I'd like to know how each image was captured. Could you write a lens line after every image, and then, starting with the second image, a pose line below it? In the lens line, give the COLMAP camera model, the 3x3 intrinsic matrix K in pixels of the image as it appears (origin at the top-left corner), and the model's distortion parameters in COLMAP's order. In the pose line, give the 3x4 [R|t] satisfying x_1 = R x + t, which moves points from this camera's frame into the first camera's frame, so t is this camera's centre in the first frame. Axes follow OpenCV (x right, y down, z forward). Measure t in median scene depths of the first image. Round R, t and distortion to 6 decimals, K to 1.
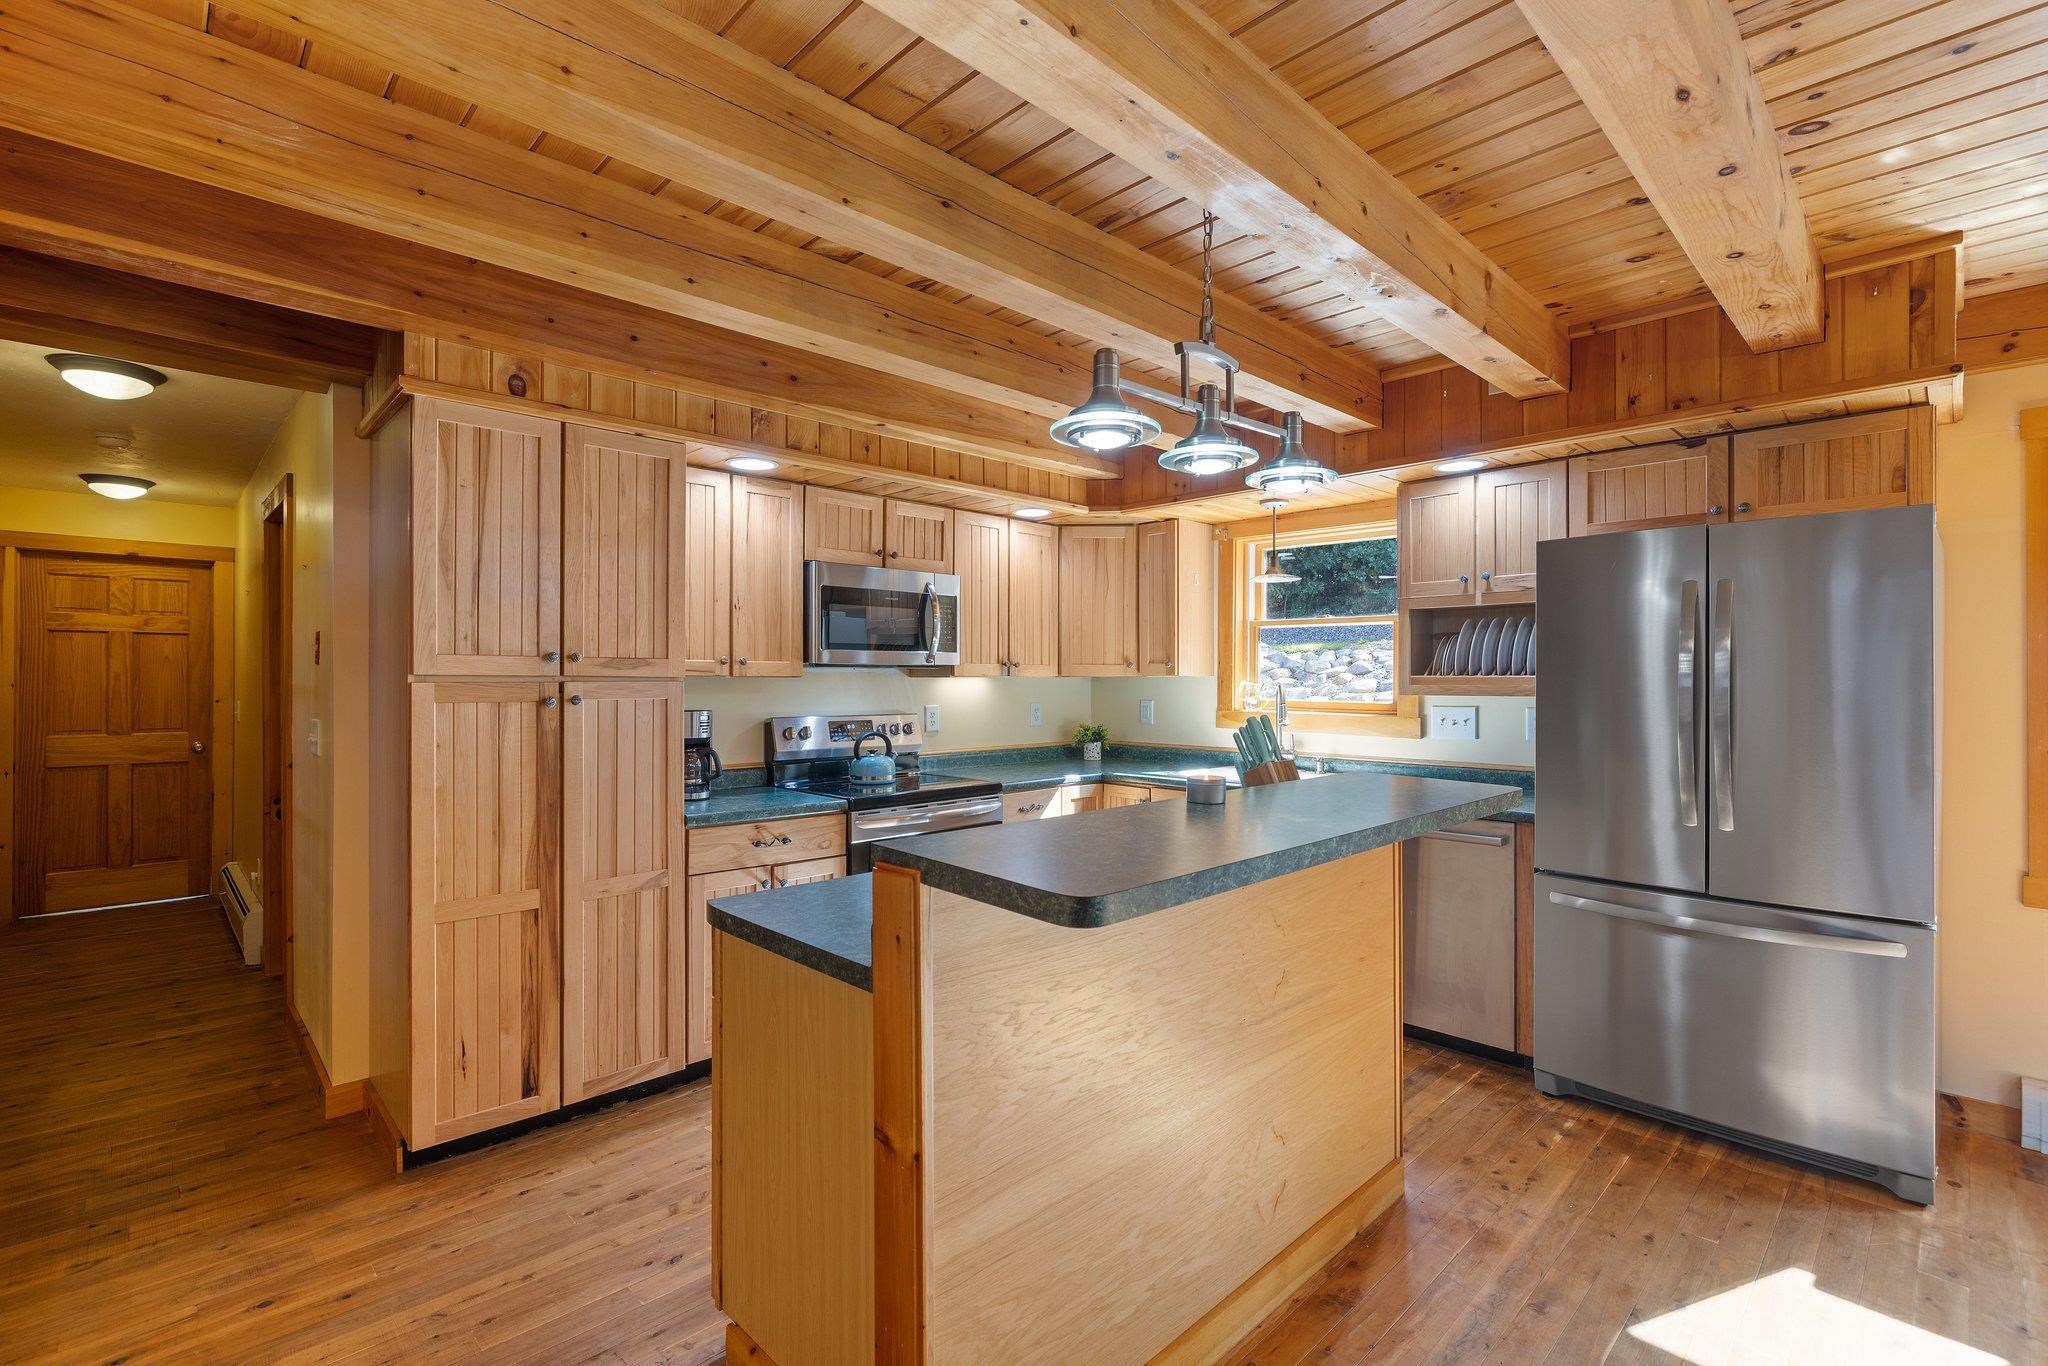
lens RADIAL K [[922.9, 0, 1024.4], [0, 922.9, 682.0], [0, 0, 1]] dist [0.002737, 0.000229]
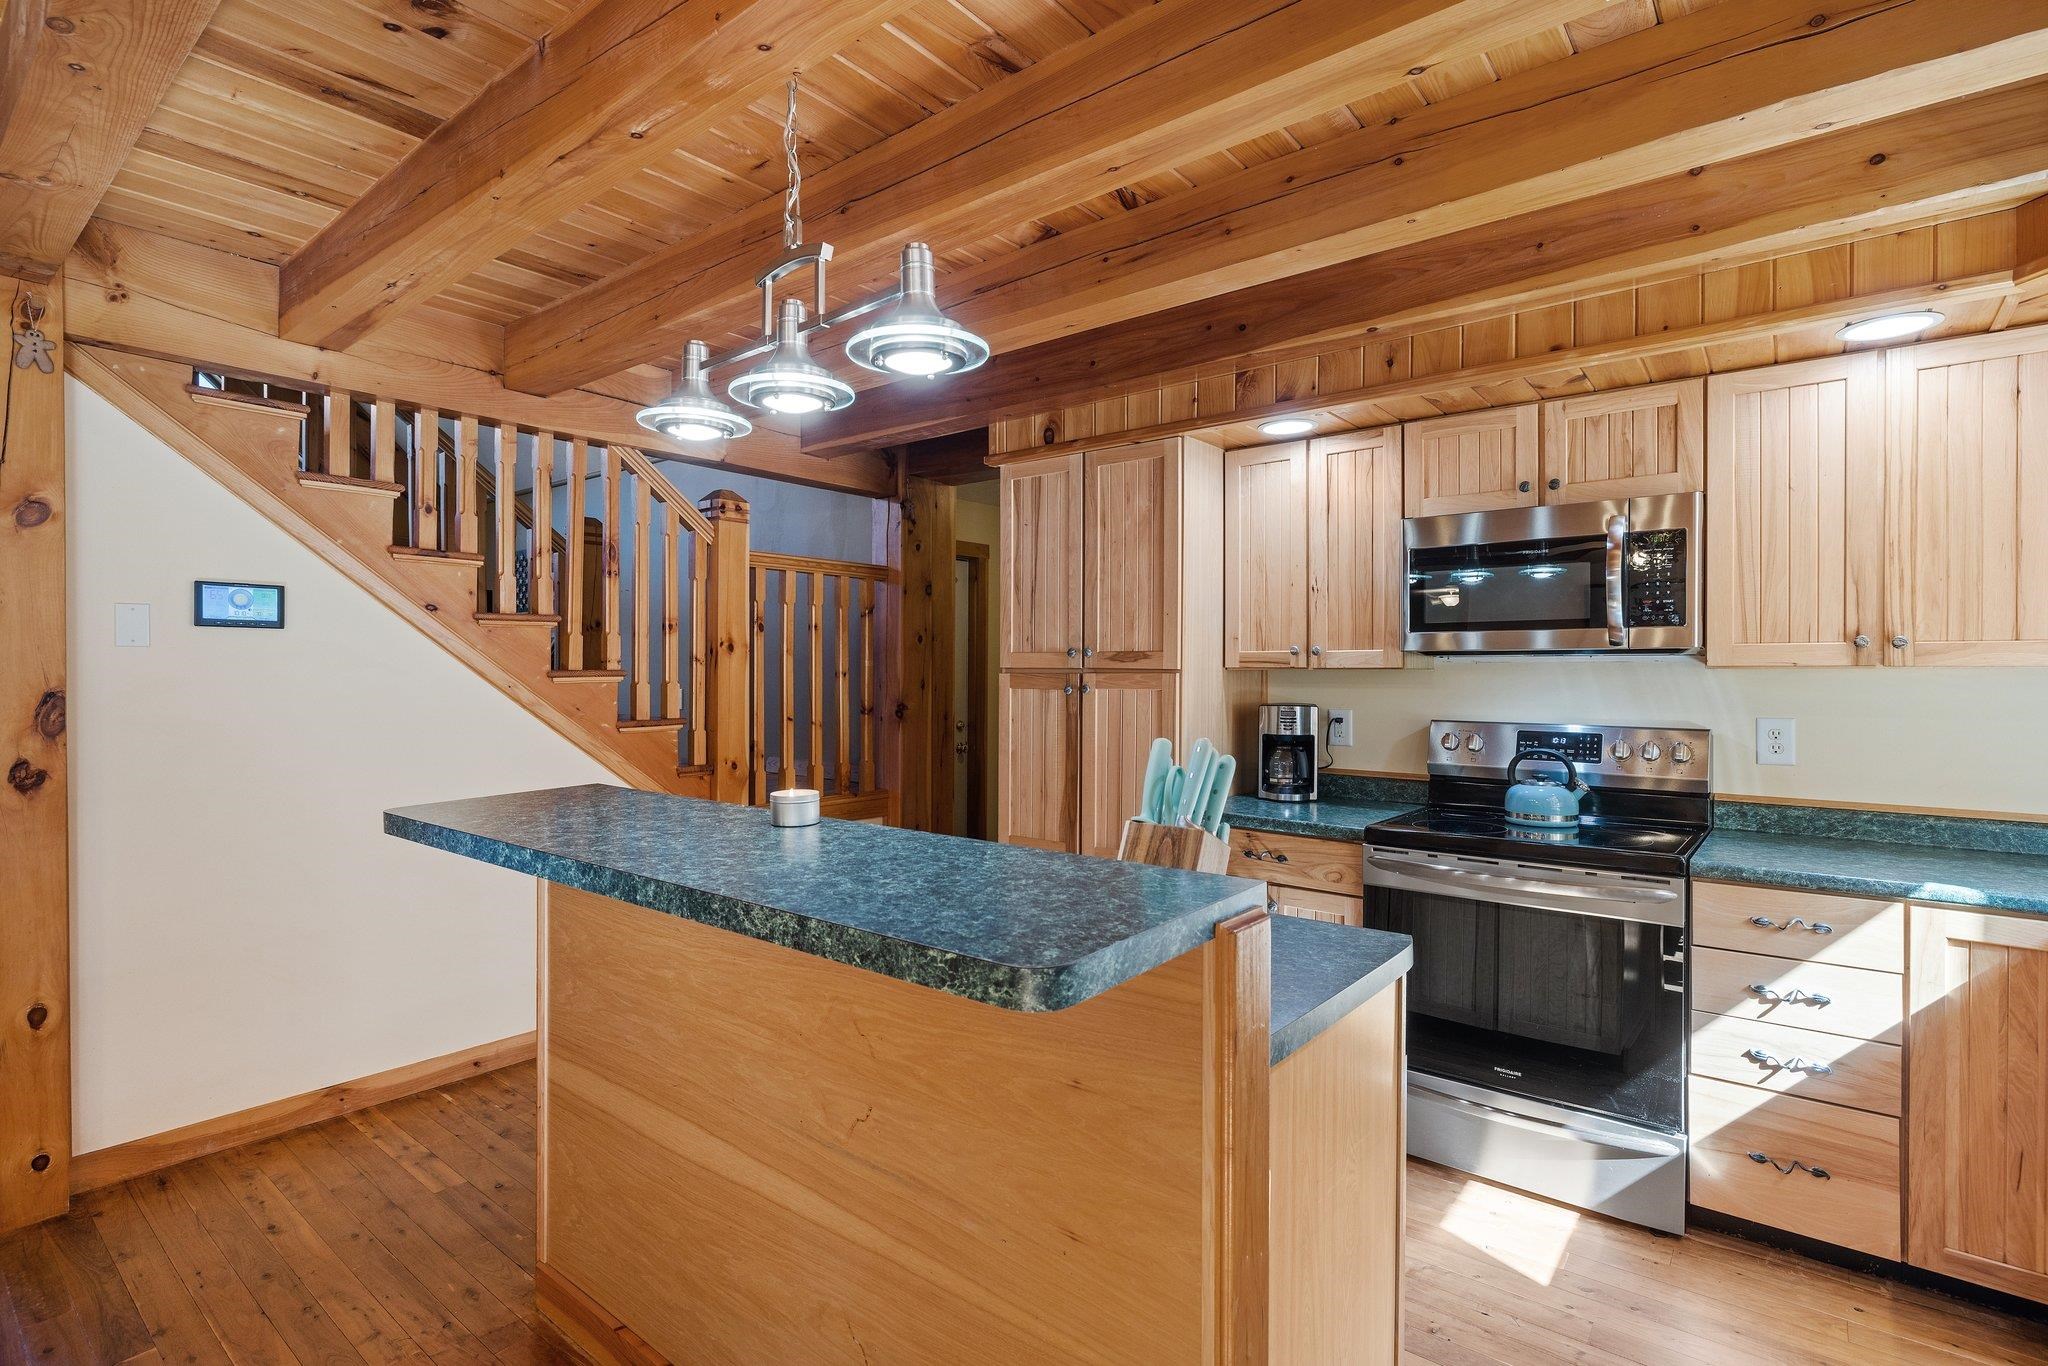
lens RADIAL K [[978.6, 0, 1015.5], [0, 978.6, 675.2], [0, 0, 1]] dist [-0.004082, -0.000204]
pose [[0.121788, 0.005211, -0.992542, 0.579739], [-0.003671, 0.999982, 0.004800, -0.002747], [0.992549, 0.003059, 0.121805, 0.604944]]
